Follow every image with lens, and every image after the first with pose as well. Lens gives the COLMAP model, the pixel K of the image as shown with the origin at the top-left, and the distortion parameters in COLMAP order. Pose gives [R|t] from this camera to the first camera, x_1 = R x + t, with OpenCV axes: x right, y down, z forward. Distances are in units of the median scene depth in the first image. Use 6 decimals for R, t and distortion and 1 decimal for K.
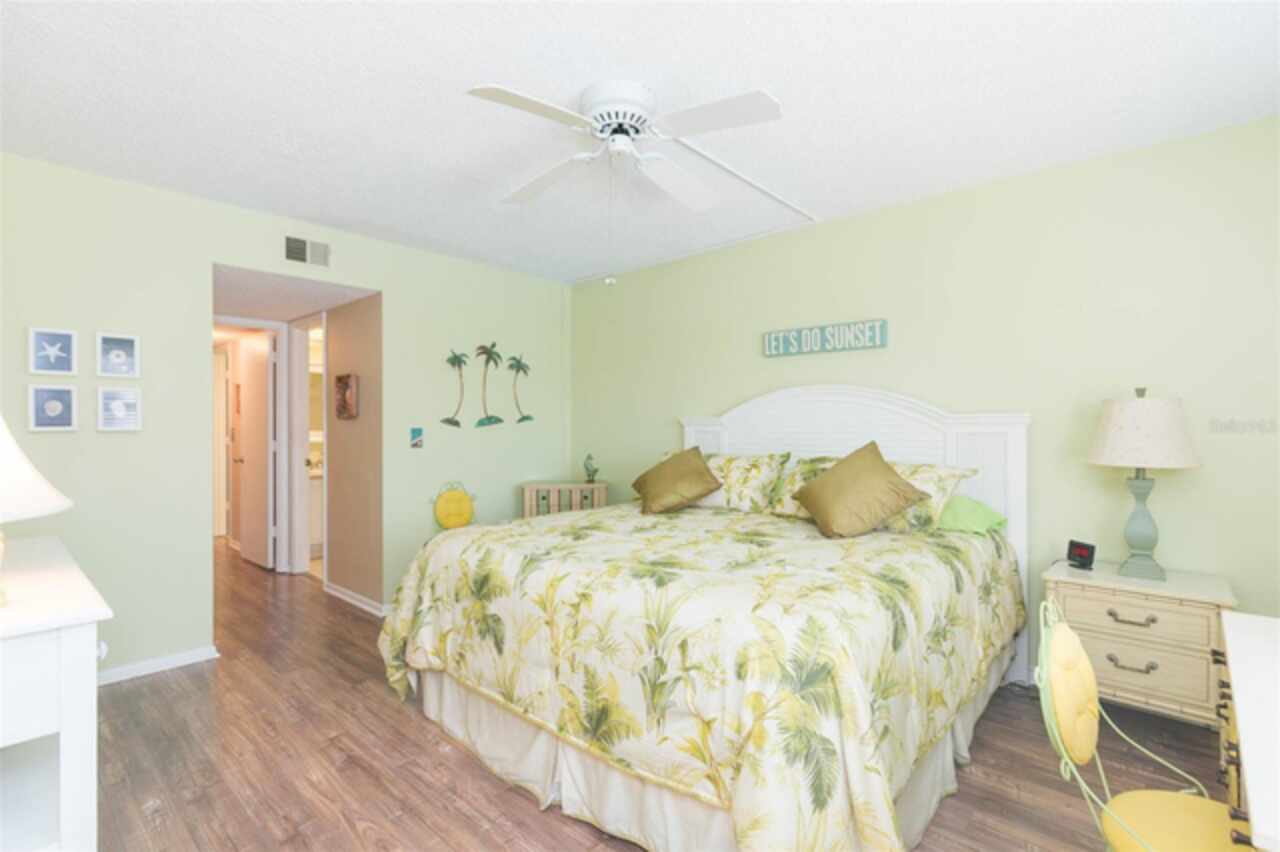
lens RADIAL K [[599.2, 0, 640.9], [0, 599.2, 421.5], [0, 0, 1]] dist [0.001219, 0.000430]
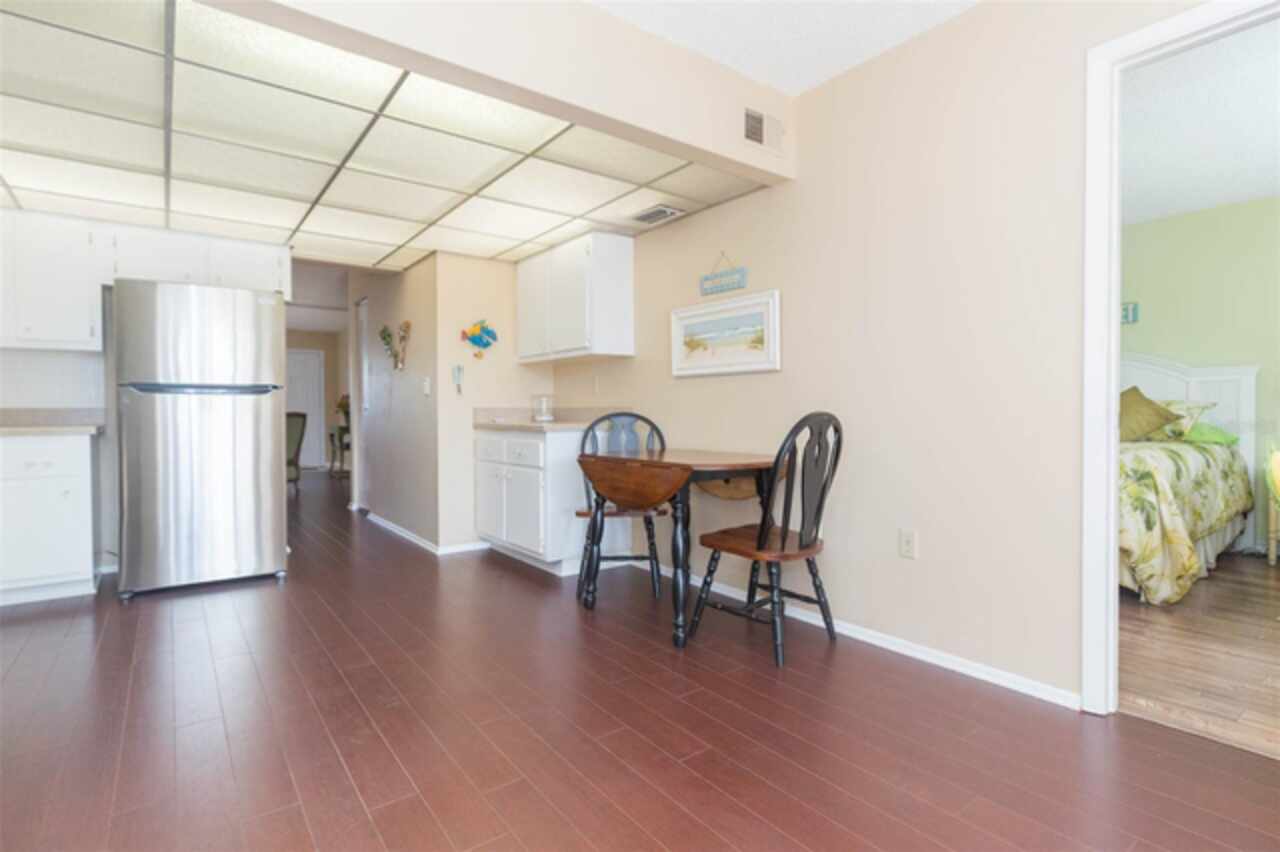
lens RADIAL K [[626.7, 0, 641.3], [0, 626.7, 426.5], [0, 0, 1]] dist [0.014316, 0.000105]
pose [[0.982863, 0.000681, -0.184337, -0.603794], [0.004268, 0.999641, 0.026448, 0.098143], [0.184289, -0.026782, 0.982507, -0.887695]]
